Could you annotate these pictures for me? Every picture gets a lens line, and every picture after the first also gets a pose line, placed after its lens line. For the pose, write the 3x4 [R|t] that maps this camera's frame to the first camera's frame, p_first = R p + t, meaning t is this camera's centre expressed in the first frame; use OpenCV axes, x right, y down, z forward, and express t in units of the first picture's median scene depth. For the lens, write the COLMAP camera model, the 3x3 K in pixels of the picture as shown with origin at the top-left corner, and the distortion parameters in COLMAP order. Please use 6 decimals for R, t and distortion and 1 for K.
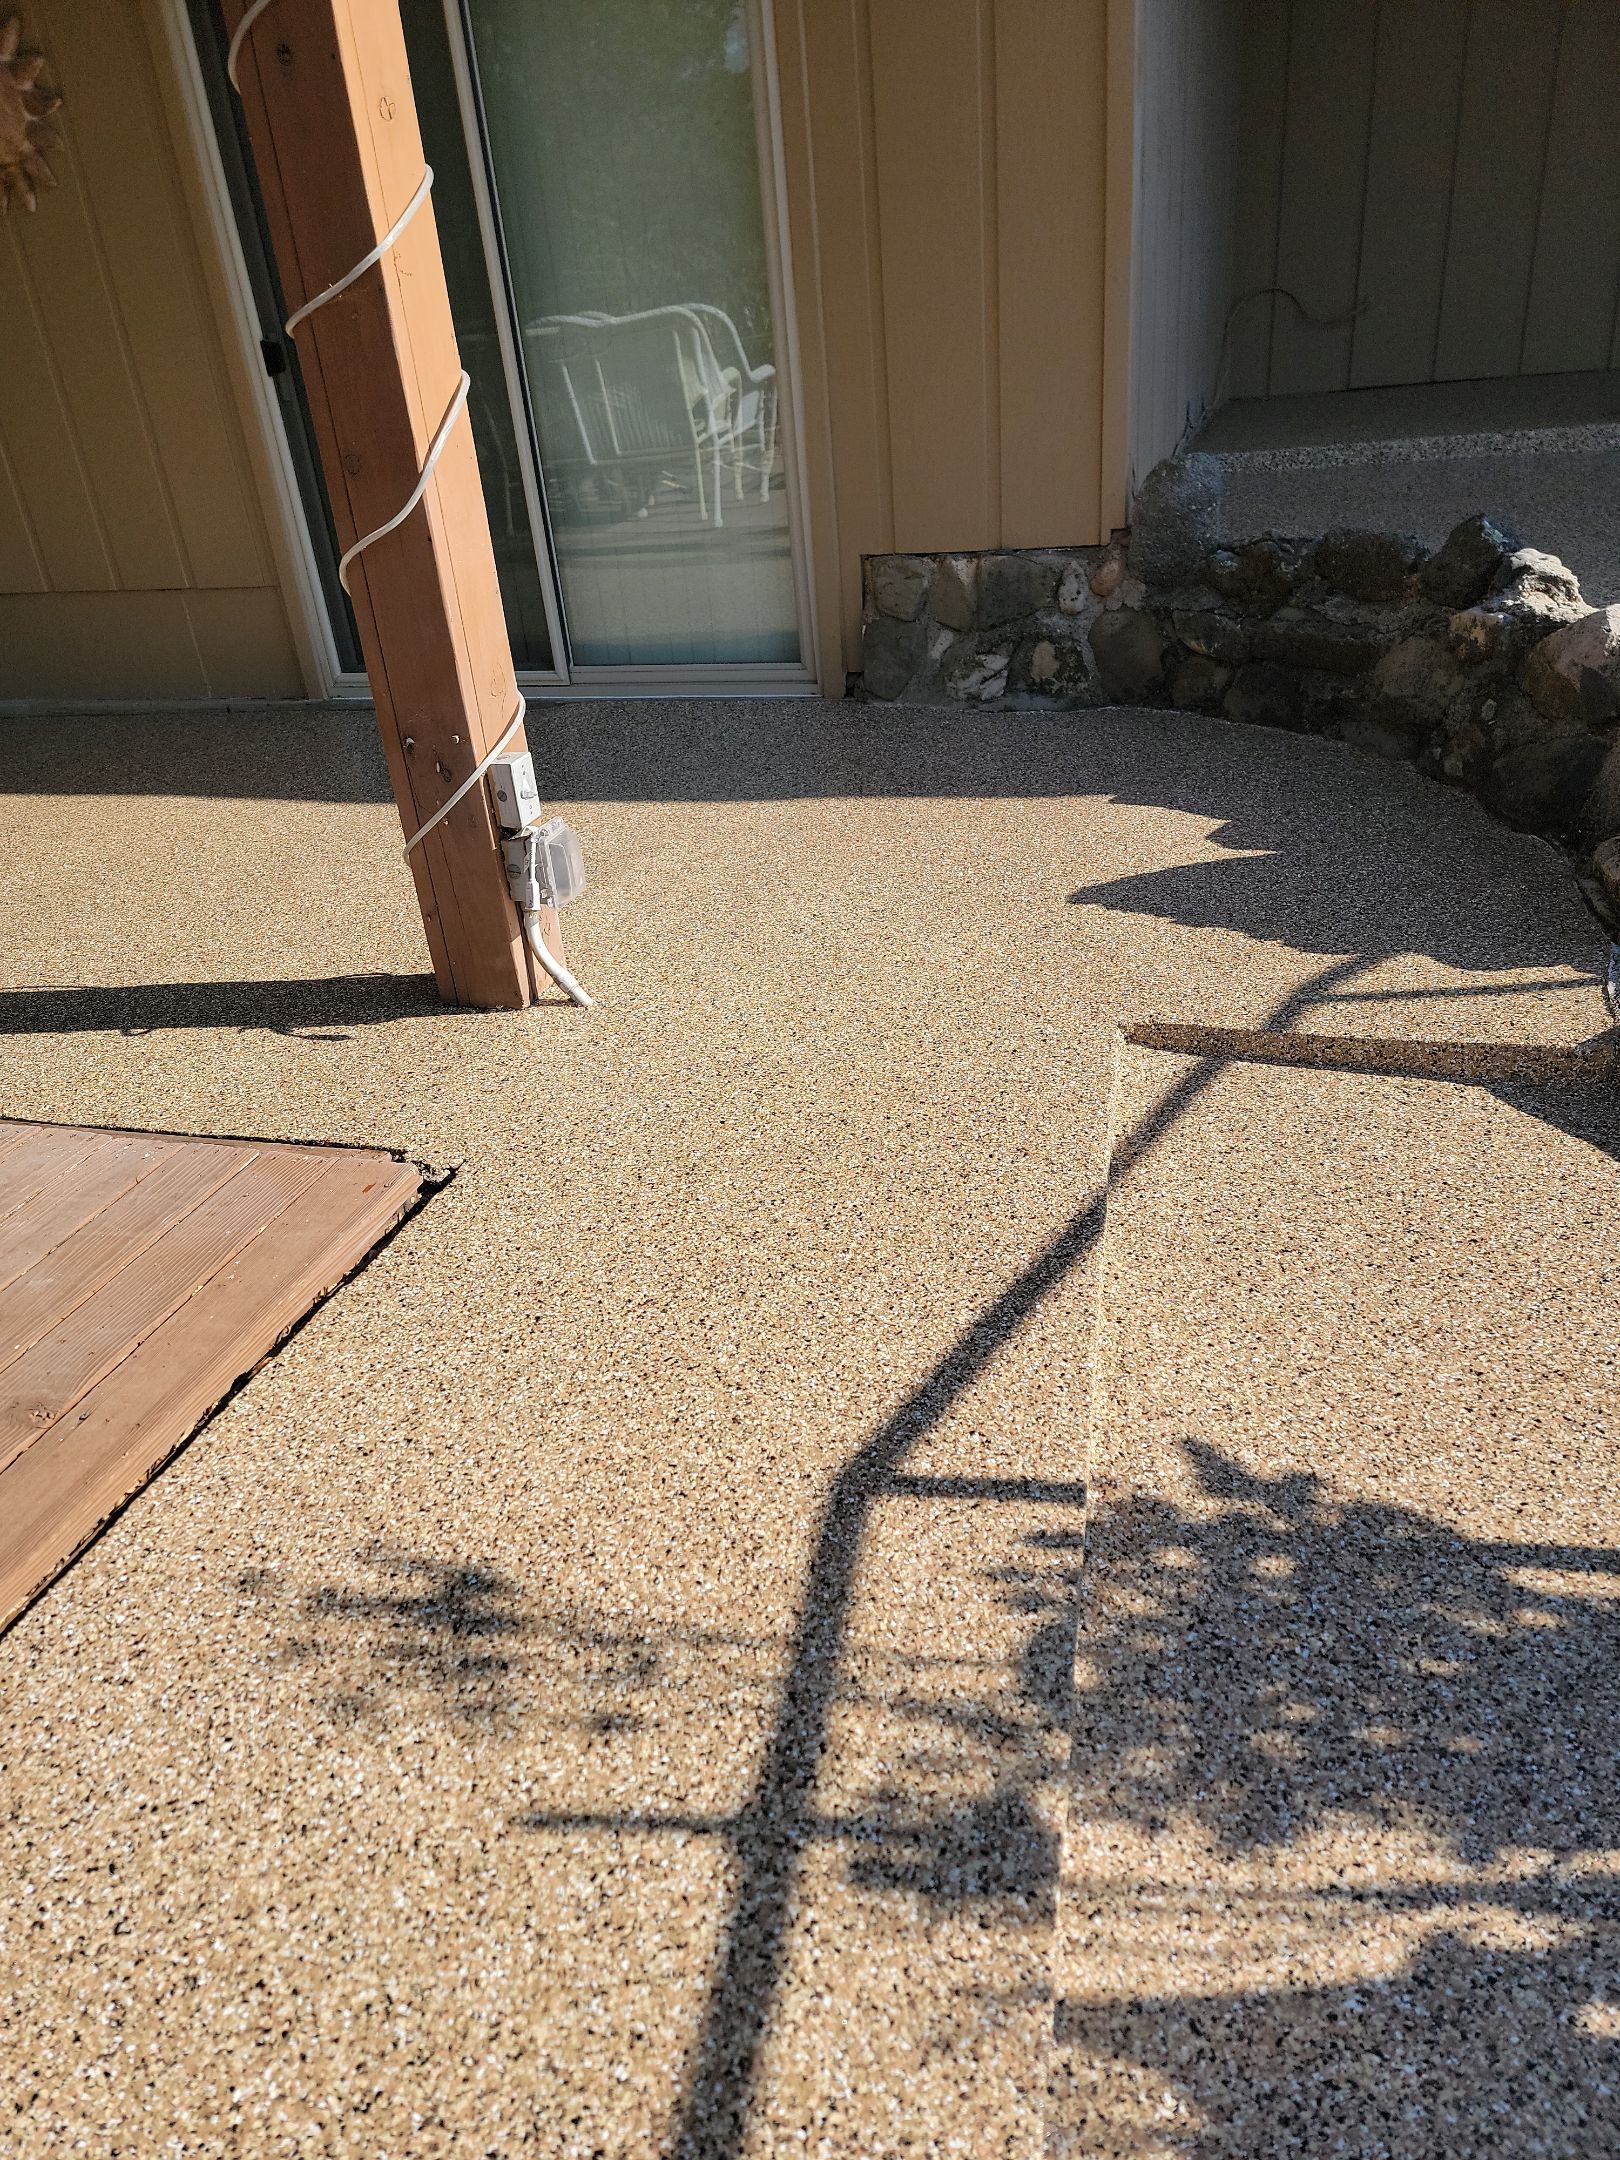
lens RADIAL K [[1542.2, 0, 765.4], [0, 1542.2, 1070.6], [0, 0, 1]] dist [0.081591, -0.055704]
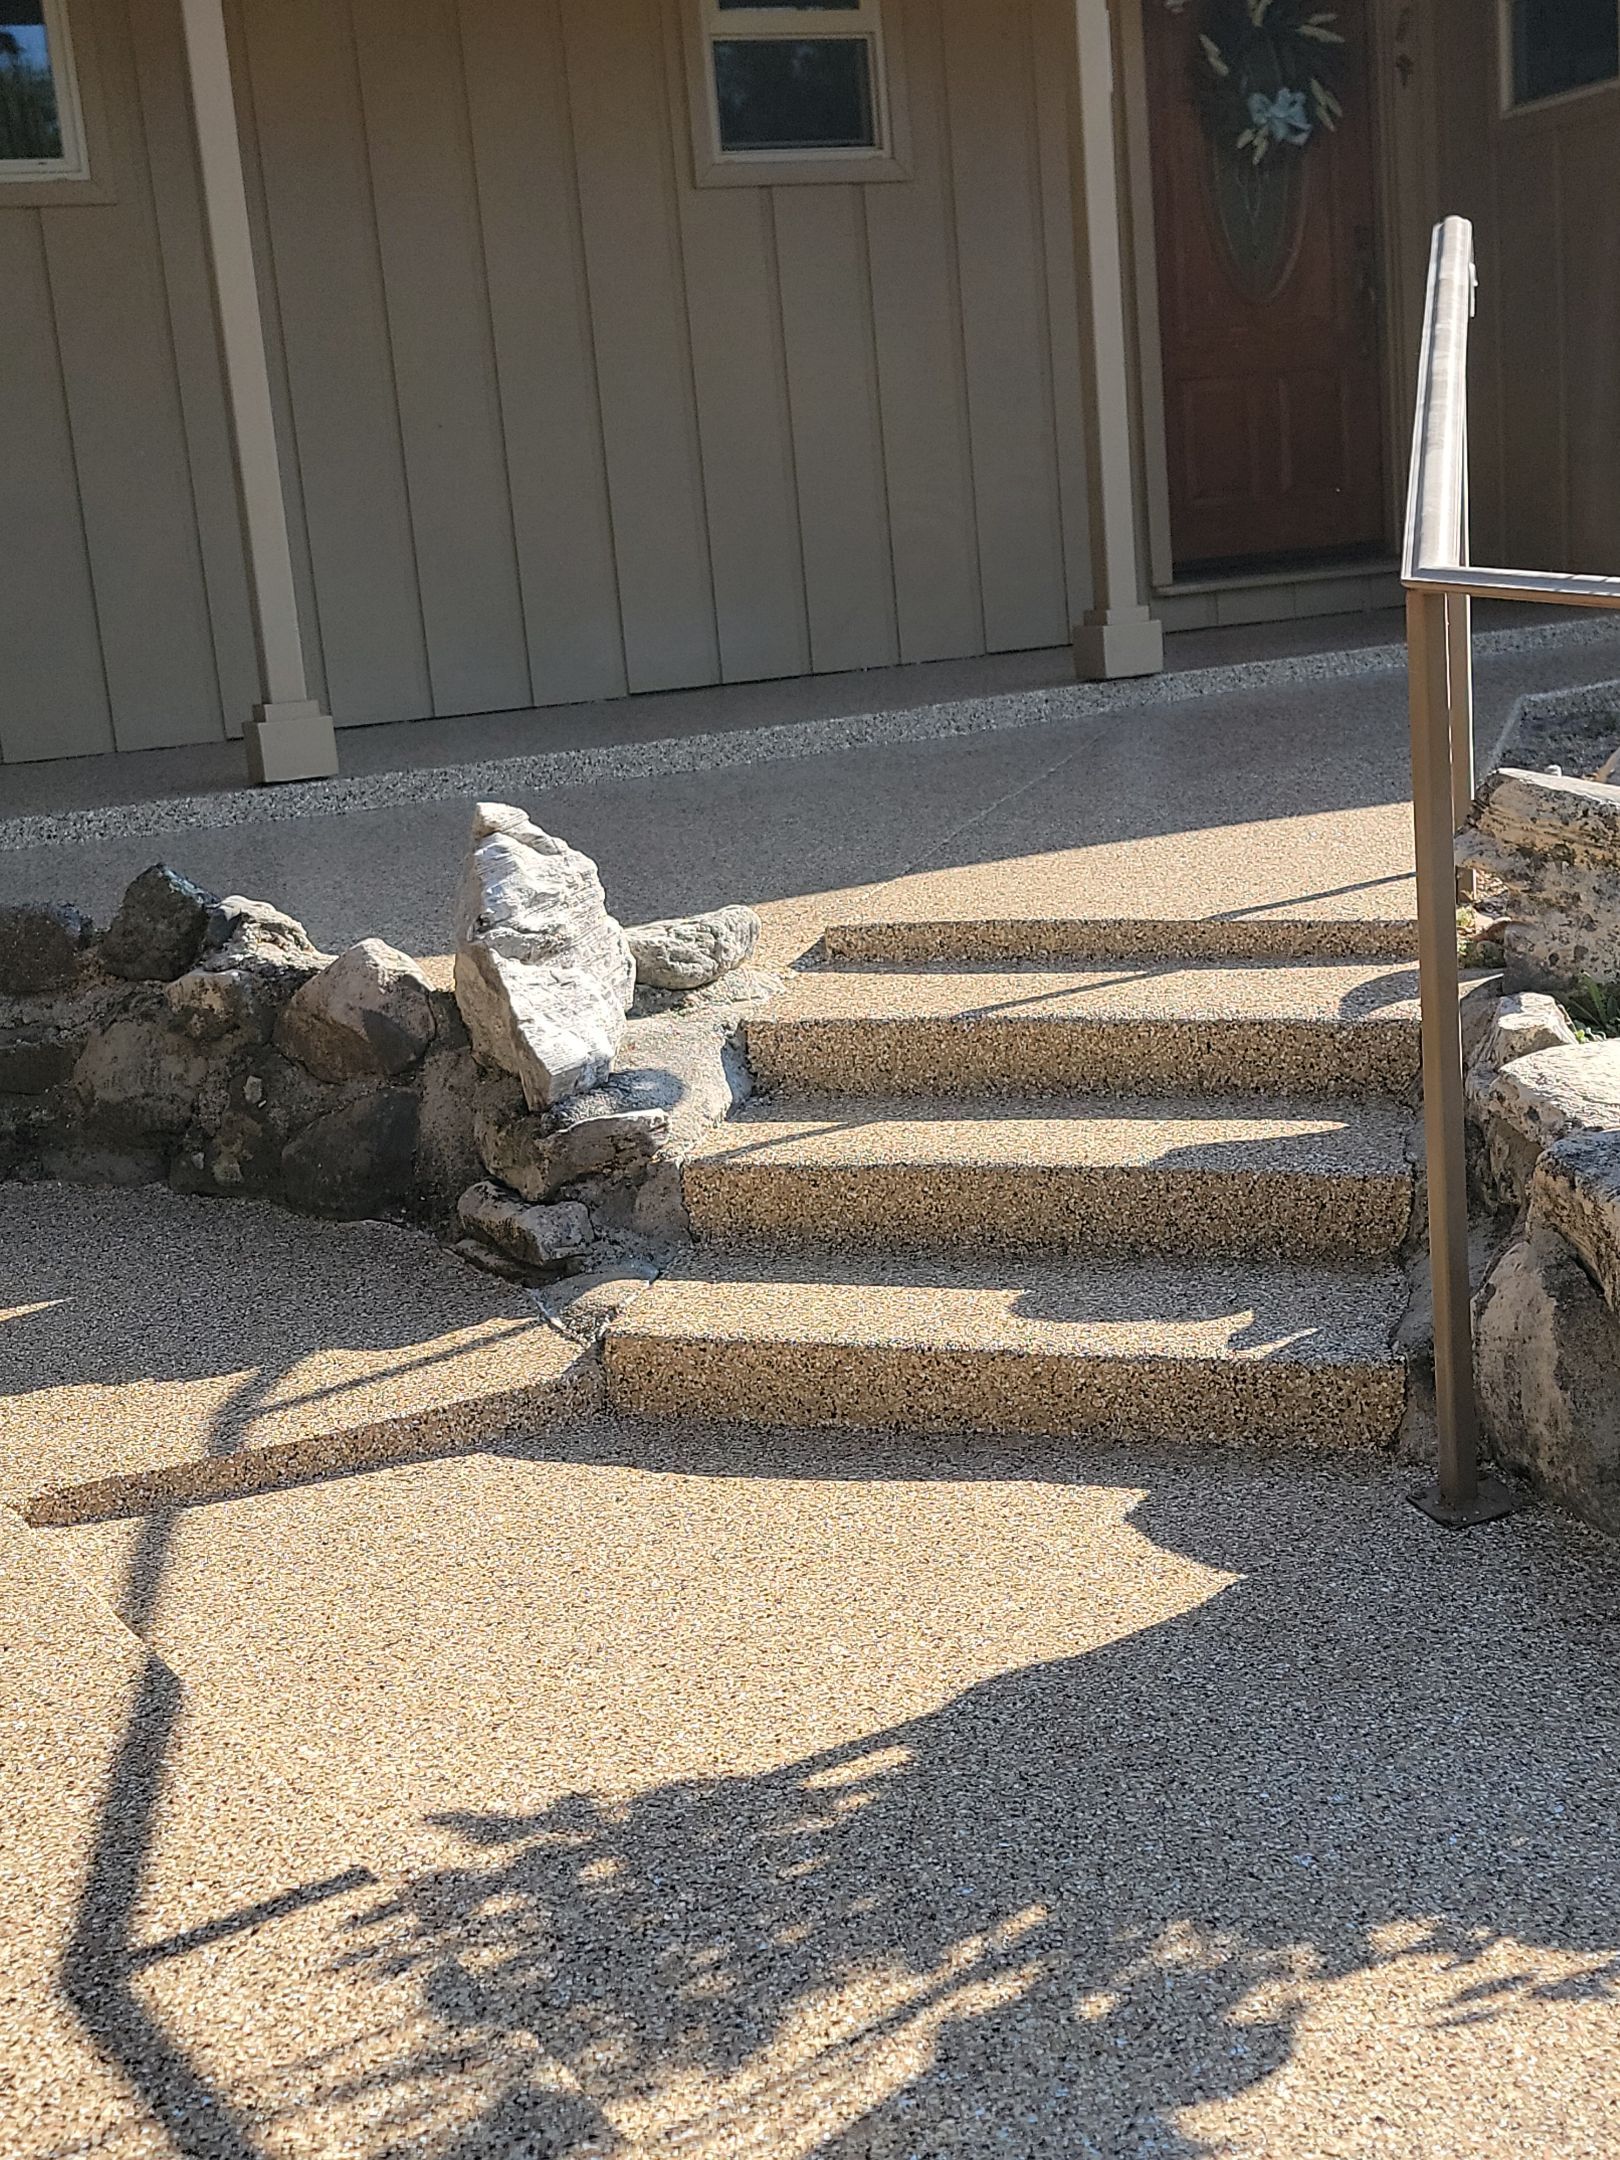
lens RADIAL K [[2815.1, 0, 801.4], [0, 2815.1, 1087.6], [0, 0, 1]] dist [0.177379, 0.000000]
pose [[0.729898, -0.116588, 0.673540, -0.373808], [0.330904, 0.922462, -0.198916, 0.180288], [-0.598124, 0.368065, 0.711882, -0.193230]]
